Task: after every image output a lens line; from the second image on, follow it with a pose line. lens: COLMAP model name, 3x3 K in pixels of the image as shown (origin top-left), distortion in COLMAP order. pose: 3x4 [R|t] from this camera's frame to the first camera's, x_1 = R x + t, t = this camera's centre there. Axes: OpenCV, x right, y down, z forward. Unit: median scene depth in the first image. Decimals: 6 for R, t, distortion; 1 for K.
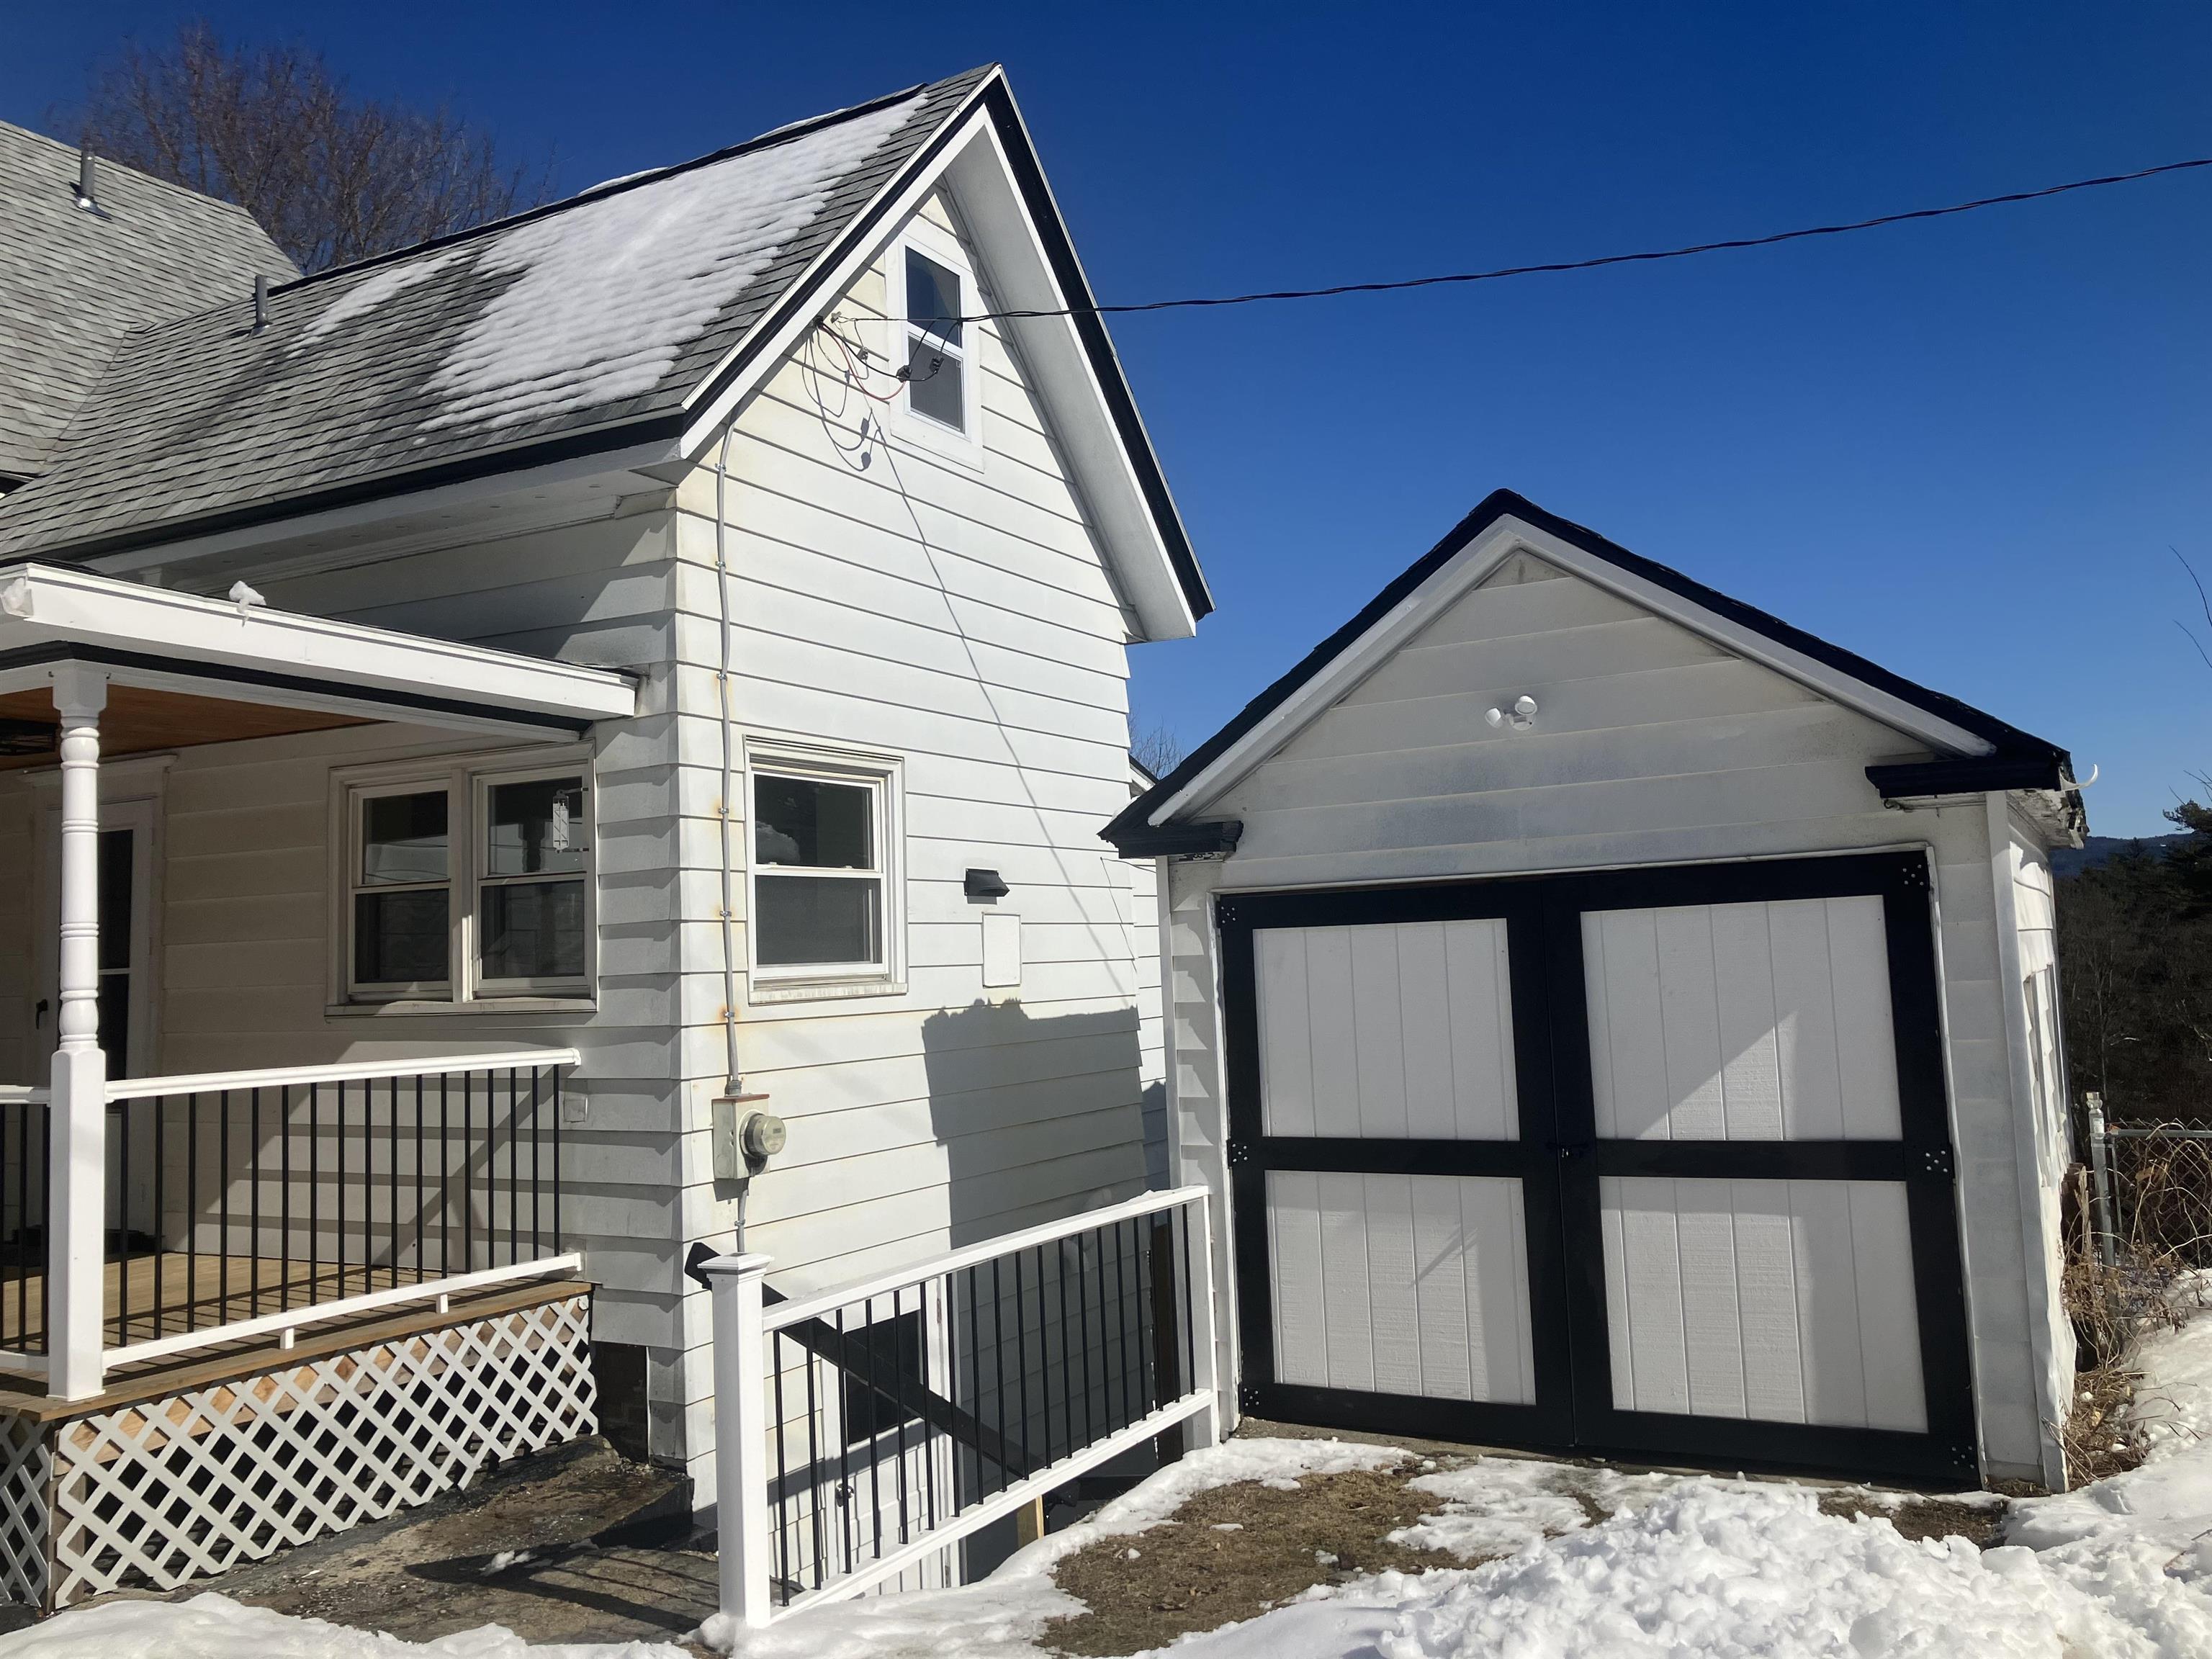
lens RADIAL K [[1823.1, 0, 1126.2], [0, 1823.1, 843.6], [0, 0, 1]] dist [0.020866, -0.033142]
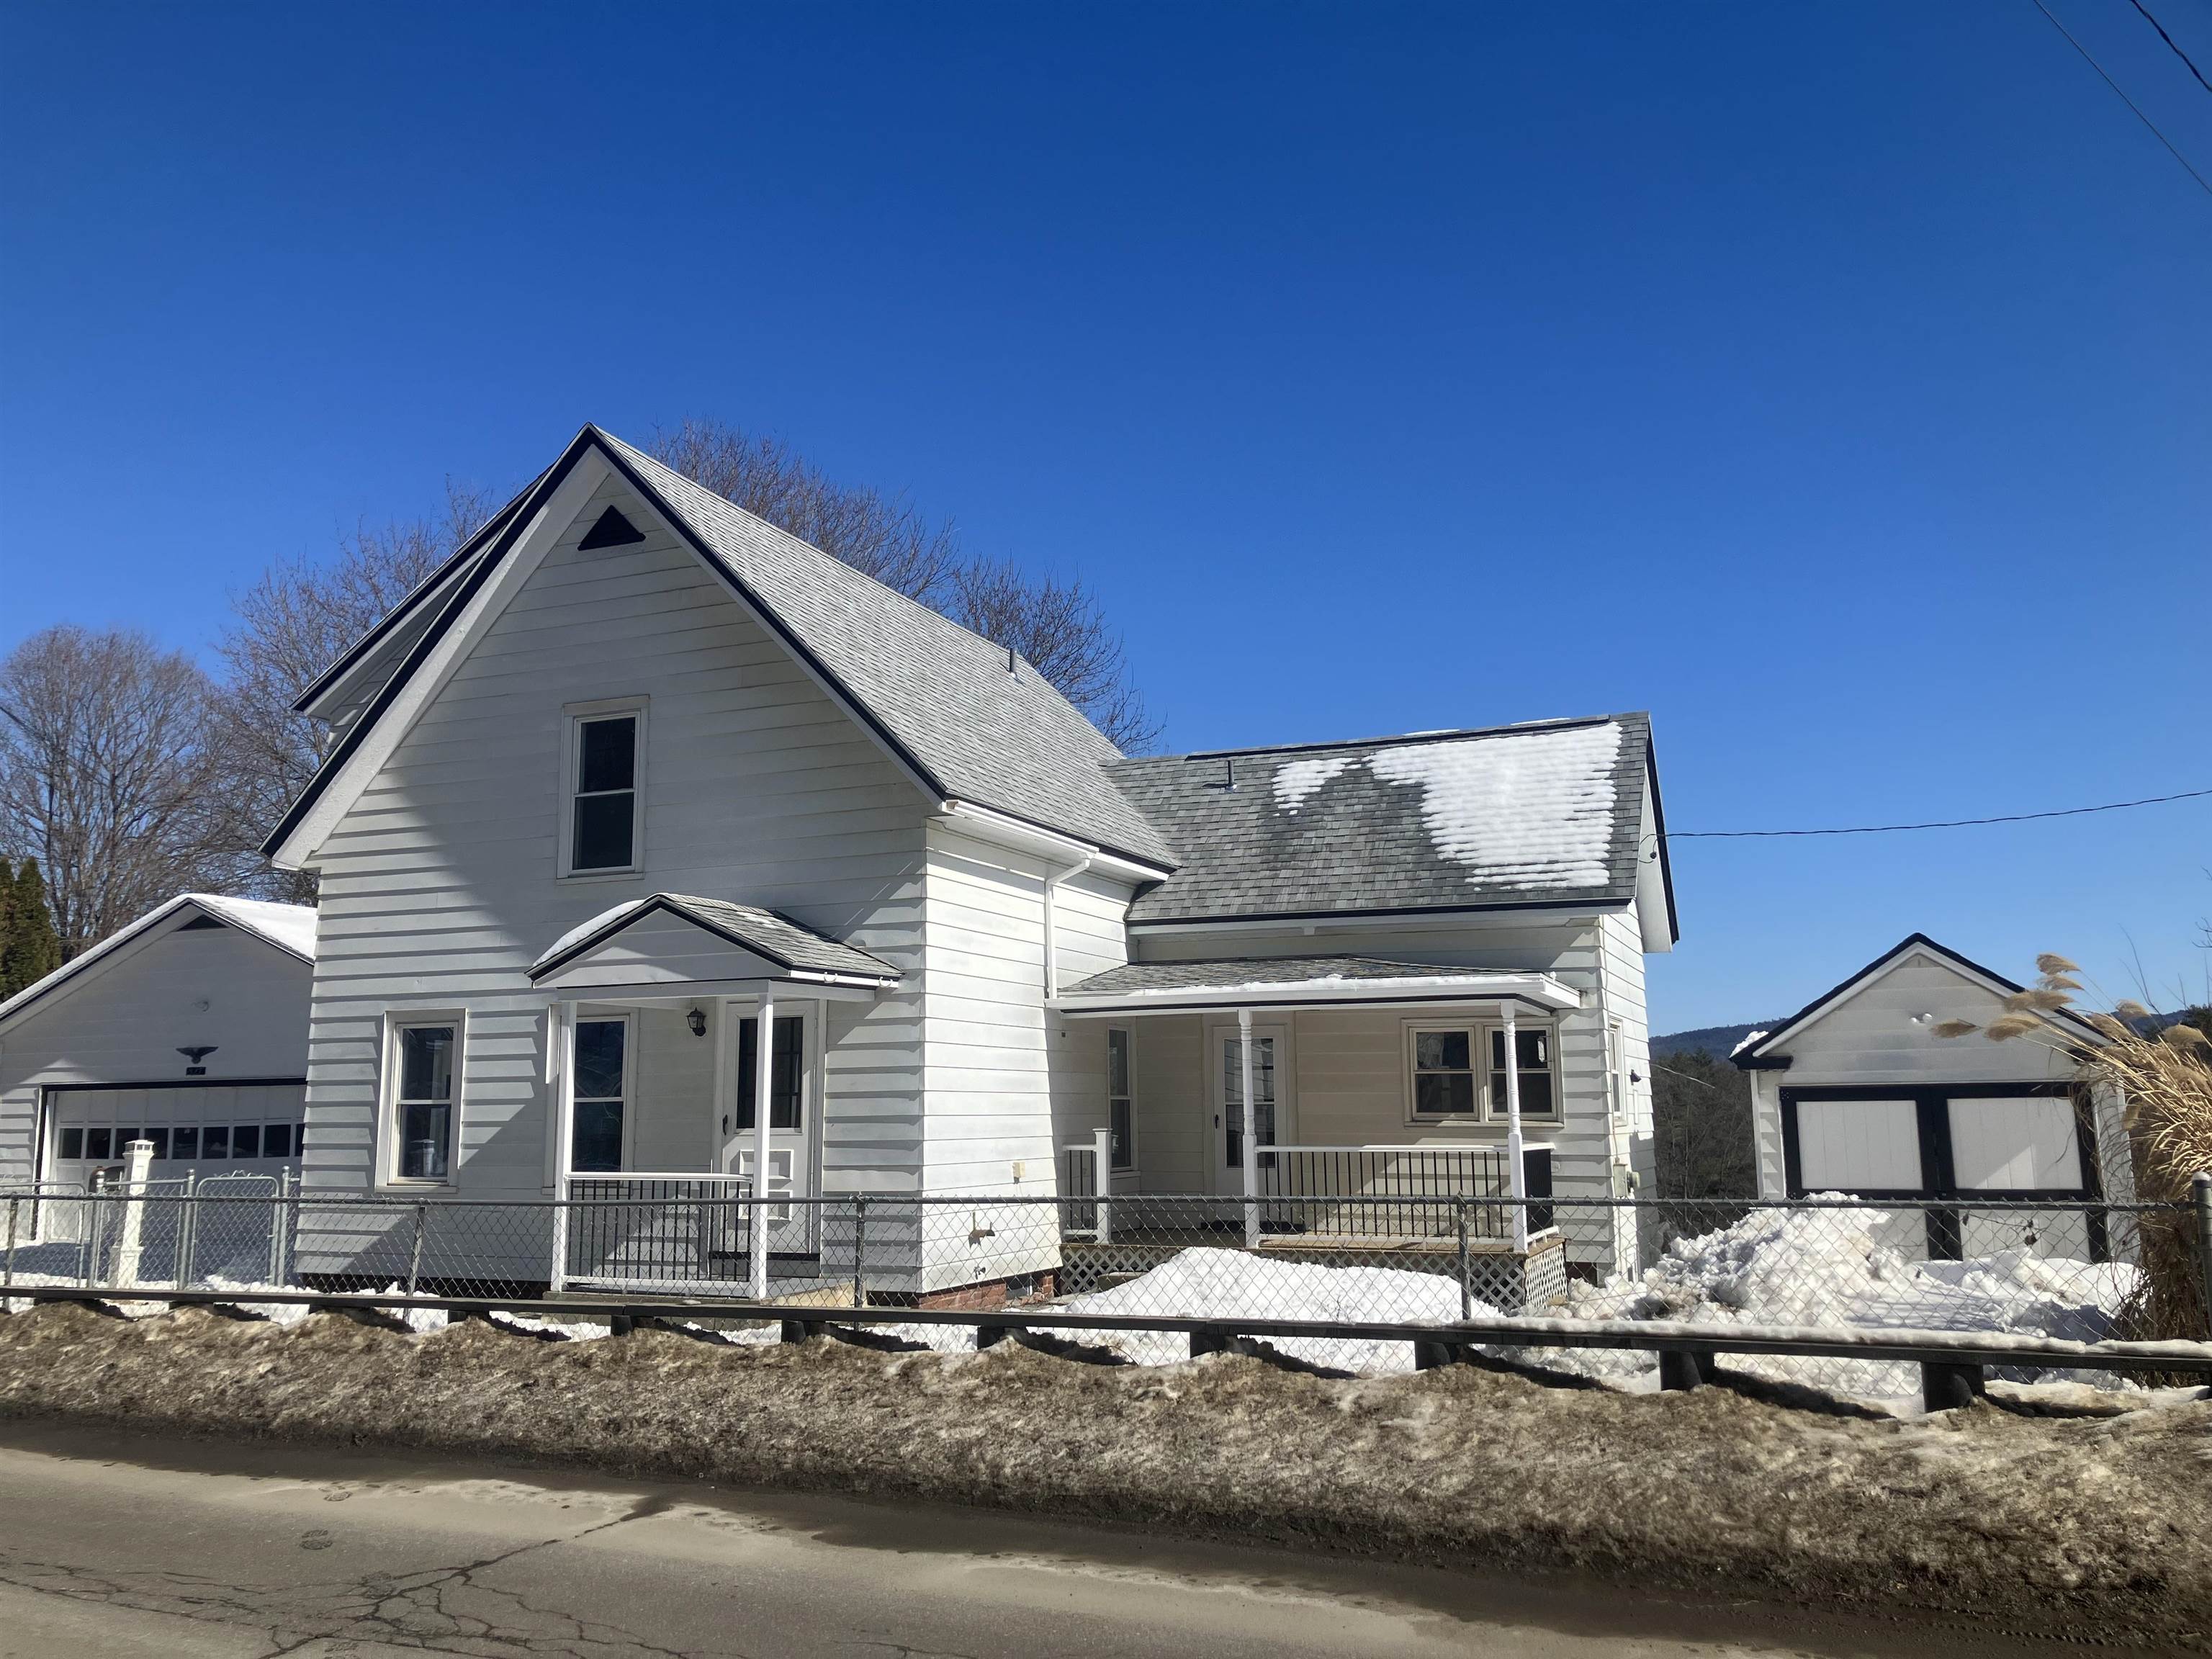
lens RADIAL K [[1823.1, 0, 1100.9], [0, 1823.1, 817.9], [0, 0, 1]] dist [0.020866, -0.033142]
pose [[0.995365, 0.043539, 0.085751, -1.138916], [-0.035171, 0.994684, -0.096780, -0.063333], [-0.089509, 0.093315, 0.991605, -1.430094]]
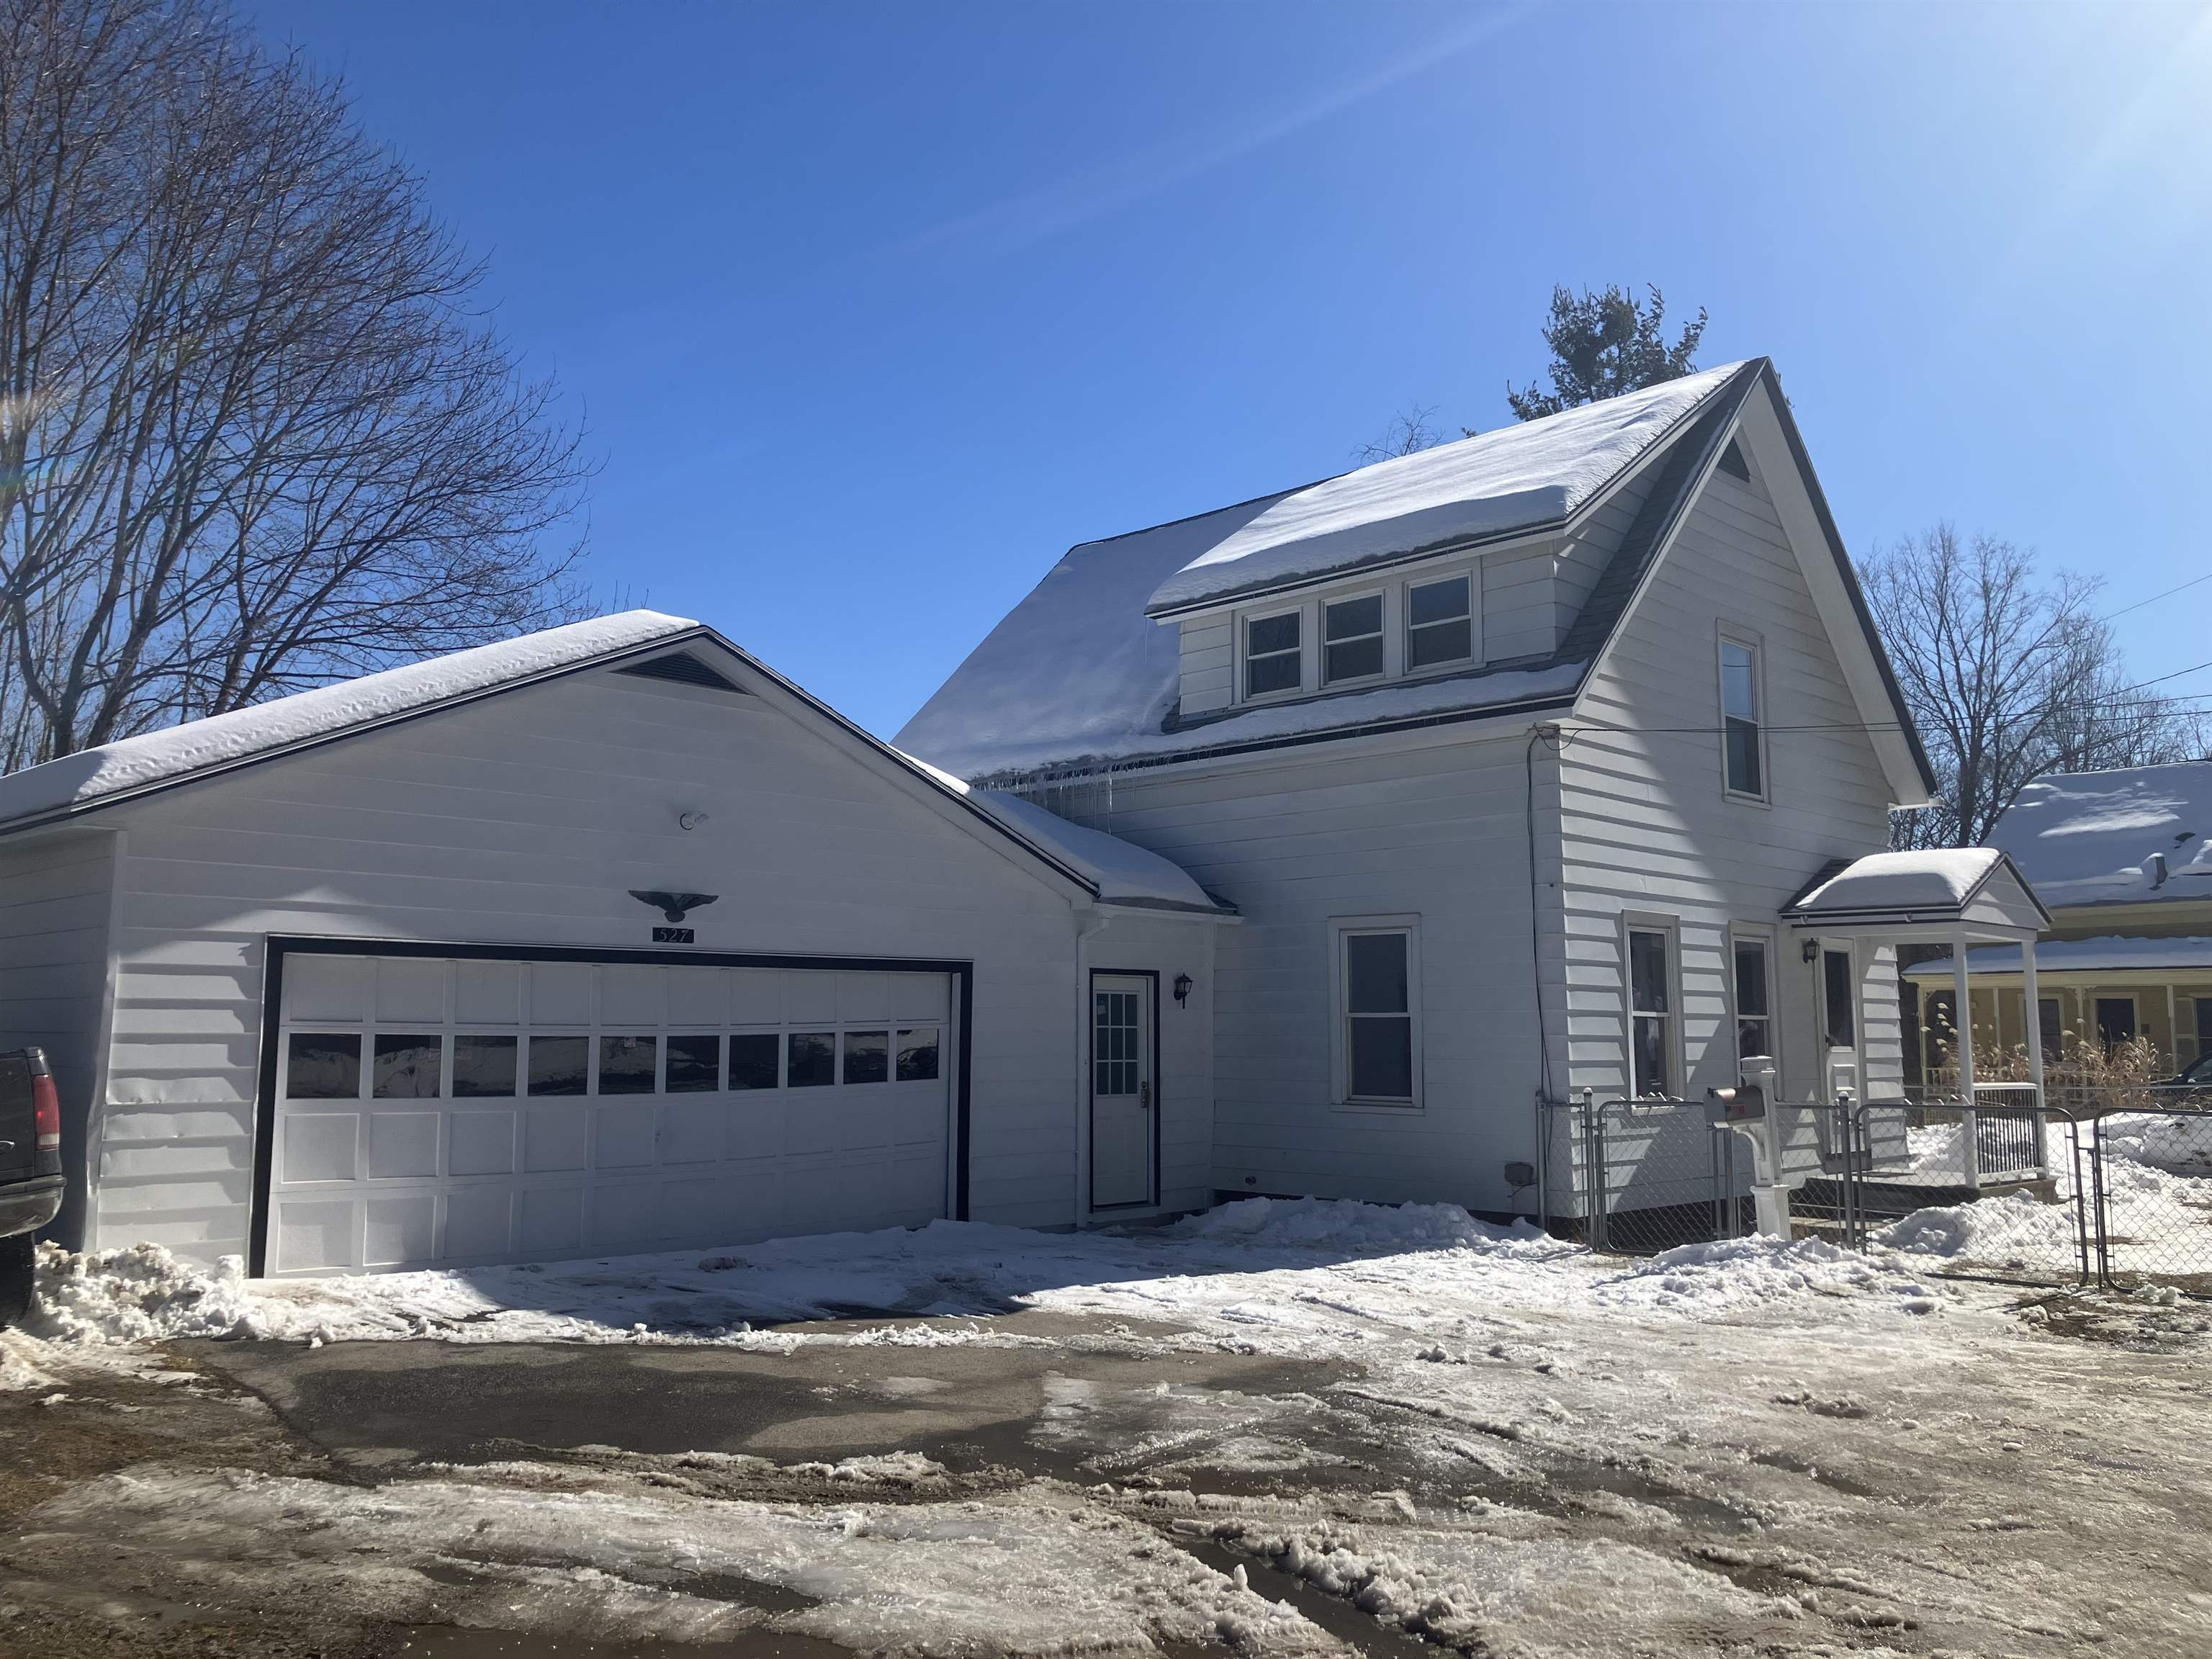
lens RADIAL K [[1823.1, 0, 1106.9], [0, 1823.1, 823.4], [0, 0, 1]] dist [0.020866, -0.033142]
pose [[0.268194, 0.150620, 0.951517, -4.043609], [-0.081730, 0.987699, -0.133311, 0.221186], [-0.959892, -0.042015, 0.277205, 1.072834]]
